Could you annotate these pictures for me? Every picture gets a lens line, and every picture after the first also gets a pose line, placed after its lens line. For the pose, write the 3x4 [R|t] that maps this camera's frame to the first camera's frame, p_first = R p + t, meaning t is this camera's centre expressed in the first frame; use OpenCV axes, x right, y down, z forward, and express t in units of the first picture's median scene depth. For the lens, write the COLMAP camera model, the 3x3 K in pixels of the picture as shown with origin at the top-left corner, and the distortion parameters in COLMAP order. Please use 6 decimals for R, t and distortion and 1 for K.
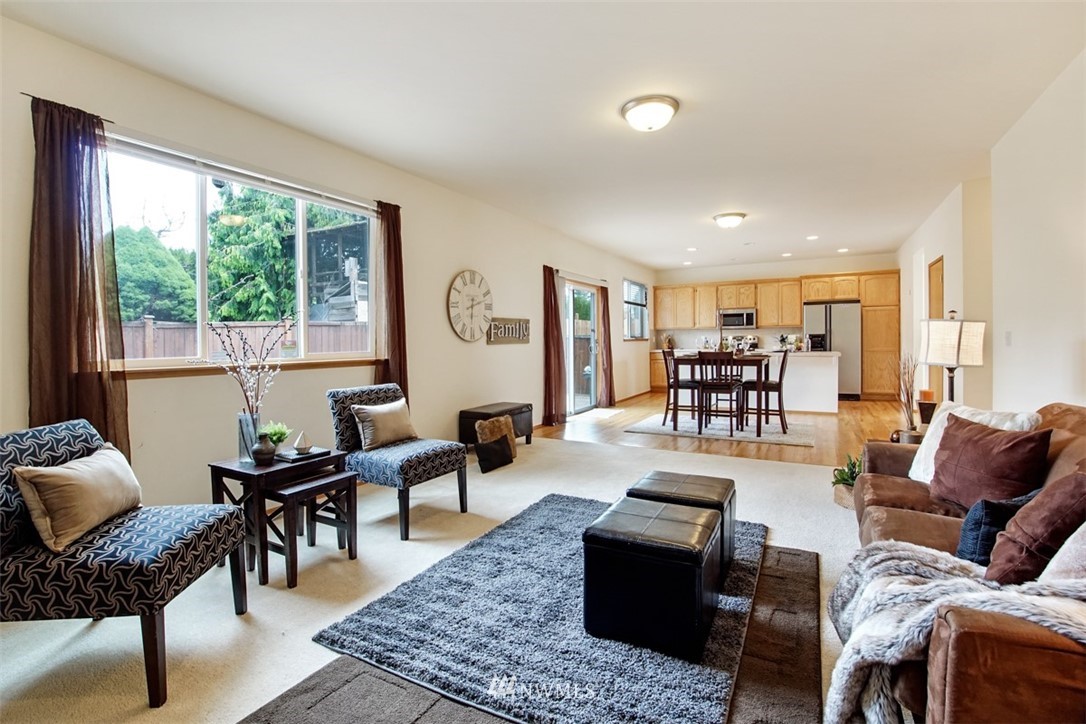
lens RADIAL K [[494.0, 0, 540.7], [0, 494.0, 356.3], [0, 0, 1]] dist [-0.026748, 0.004178]
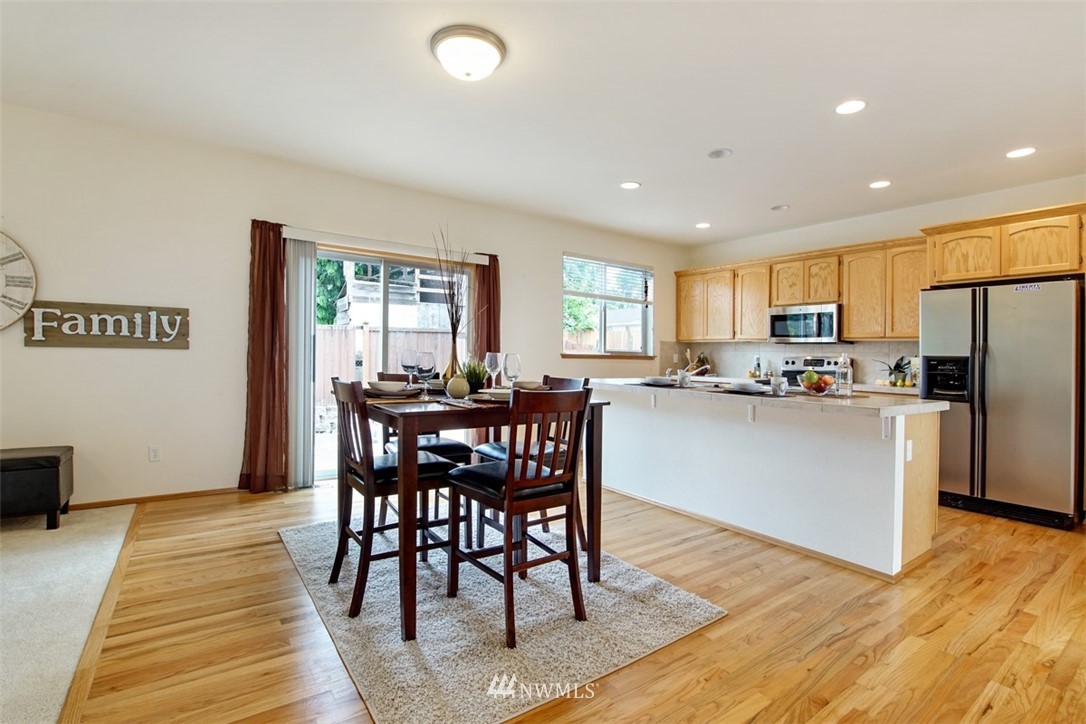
lens RADIAL K [[494.0, 0, 534.9], [0, 494.0, 356.6], [0, 0, 1]] dist [-0.026748, 0.004178]
pose [[0.900810, 0.037806, -0.432565, 0.505159], [-0.050702, 0.998546, -0.018312, -0.023443], [0.431243, 0.038428, 0.901417, 0.550846]]
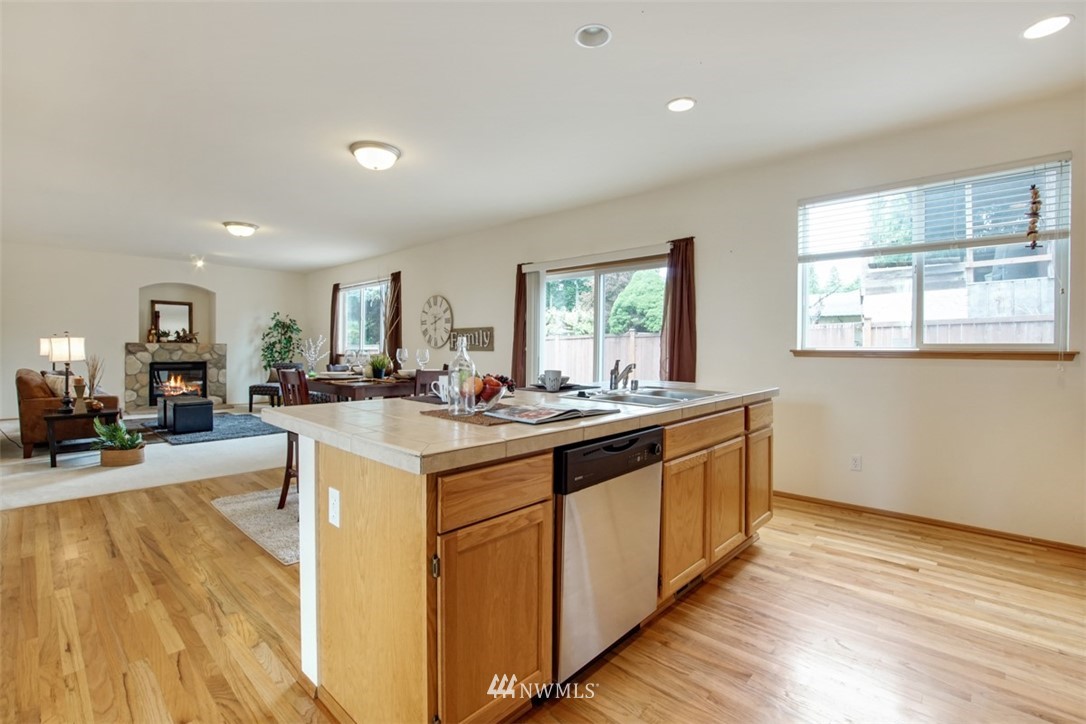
lens RADIAL K [[494.0, 0, 541.2], [0, 494.0, 358.3], [0, 0, 1]] dist [-0.026748, 0.004178]
pose [[-0.238044, 0.032206, -0.970720, 0.775495], [-0.035176, 0.998509, 0.041754, -0.047547], [0.970617, 0.044085, -0.236556, 1.120760]]
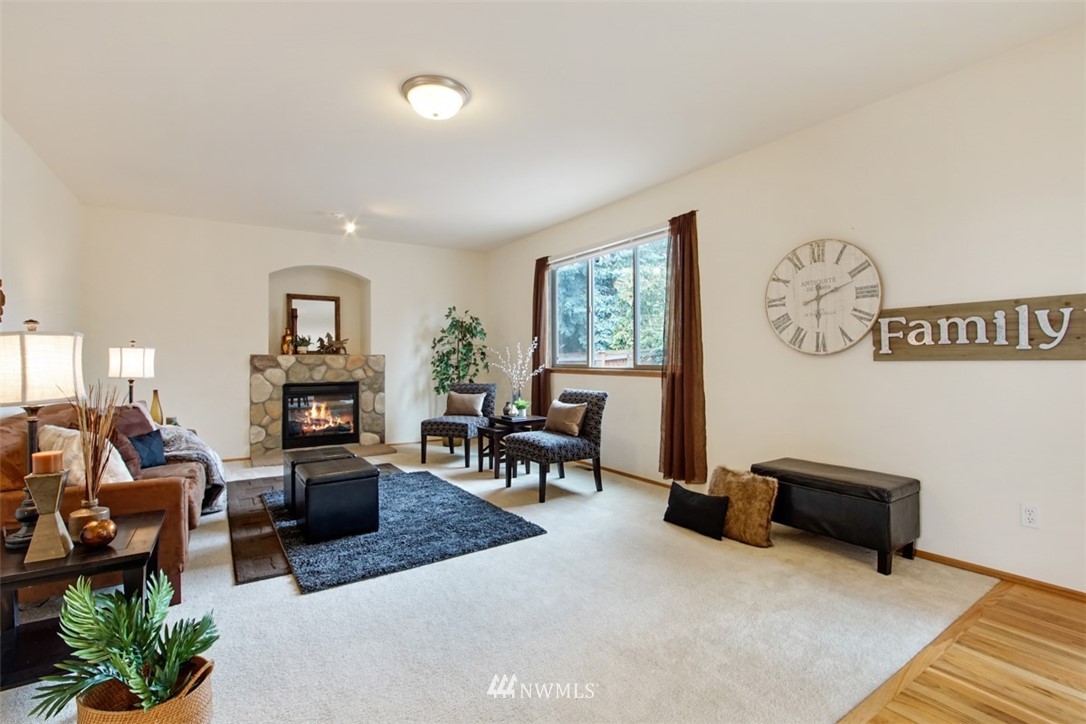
lens RADIAL K [[494.0, 0, 542.2], [0, 494.0, 359.2], [0, 0, 1]] dist [-0.026748, 0.004178]
pose [[-0.452936, 0.017906, -0.891363, 0.394267], [-0.016068, 0.999472, 0.028242, -0.025592], [0.891398, 0.027115, -0.452409, 0.677045]]
